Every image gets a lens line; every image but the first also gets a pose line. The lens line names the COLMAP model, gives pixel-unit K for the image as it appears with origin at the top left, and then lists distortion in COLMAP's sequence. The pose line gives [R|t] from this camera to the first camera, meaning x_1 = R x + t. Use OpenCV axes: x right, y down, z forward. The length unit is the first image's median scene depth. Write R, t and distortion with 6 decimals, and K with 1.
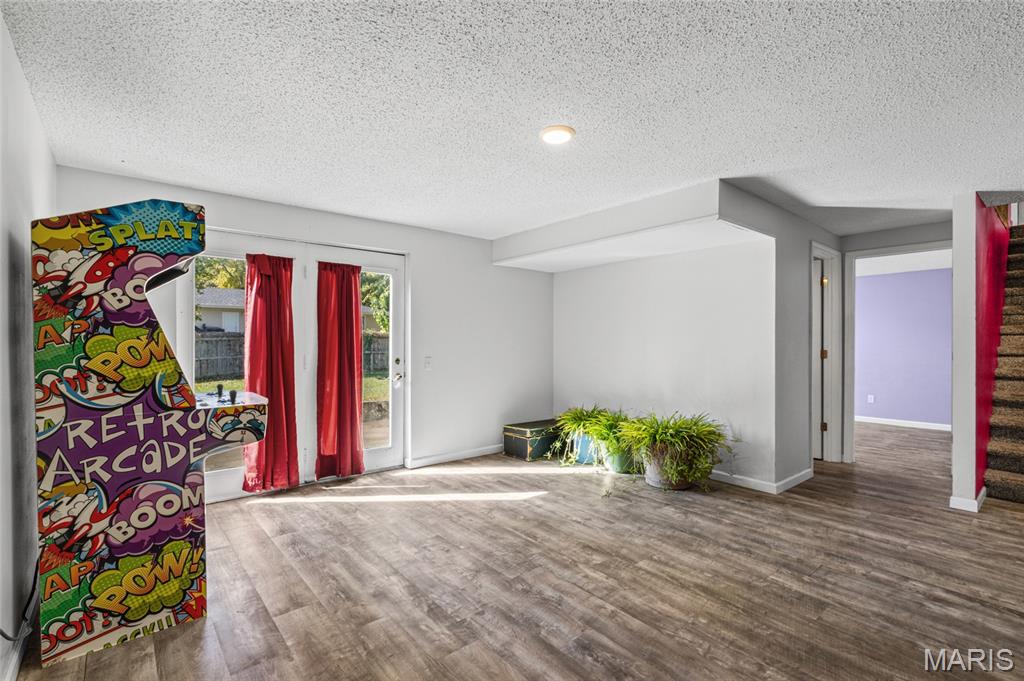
lens RADIAL K [[465.9, 0, 514.4], [0, 465.9, 345.1], [0, 0, 1]] dist [-0.003039, -0.000685]
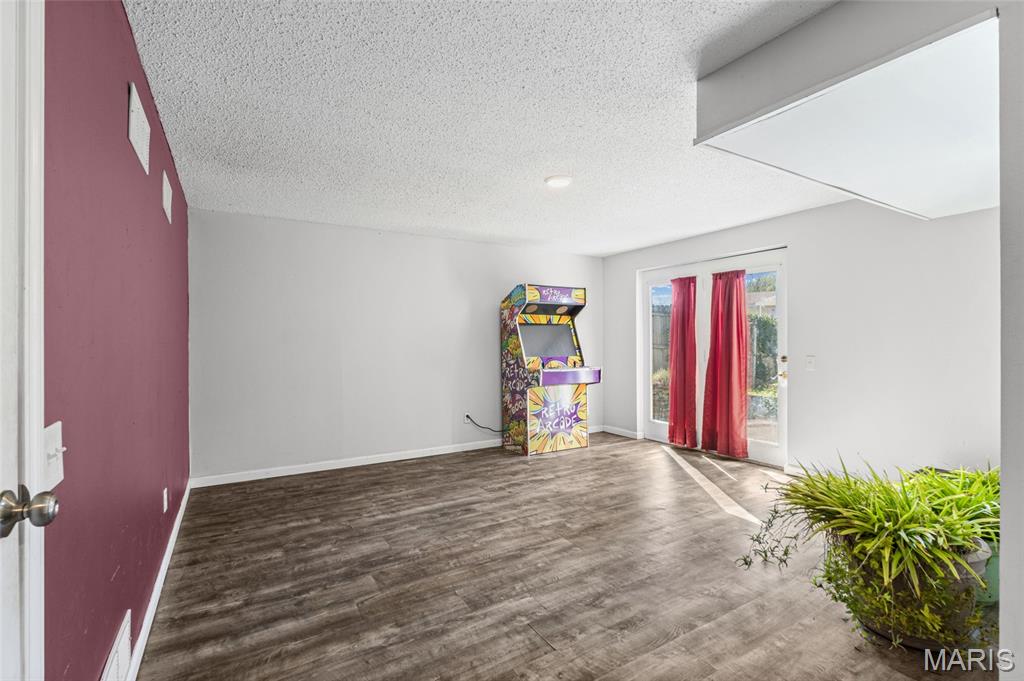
lens RADIAL K [[465.9, 0, 514.4], [0, 465.9, 345.1], [0, 0, 1]] dist [-0.003039, -0.000685]
pose [[-0.145449, 0.010004, -0.989315, 1.697887], [0.001057, 0.999950, 0.009956, -0.006724], [0.989365, 0.000403, -0.145452, 1.285119]]
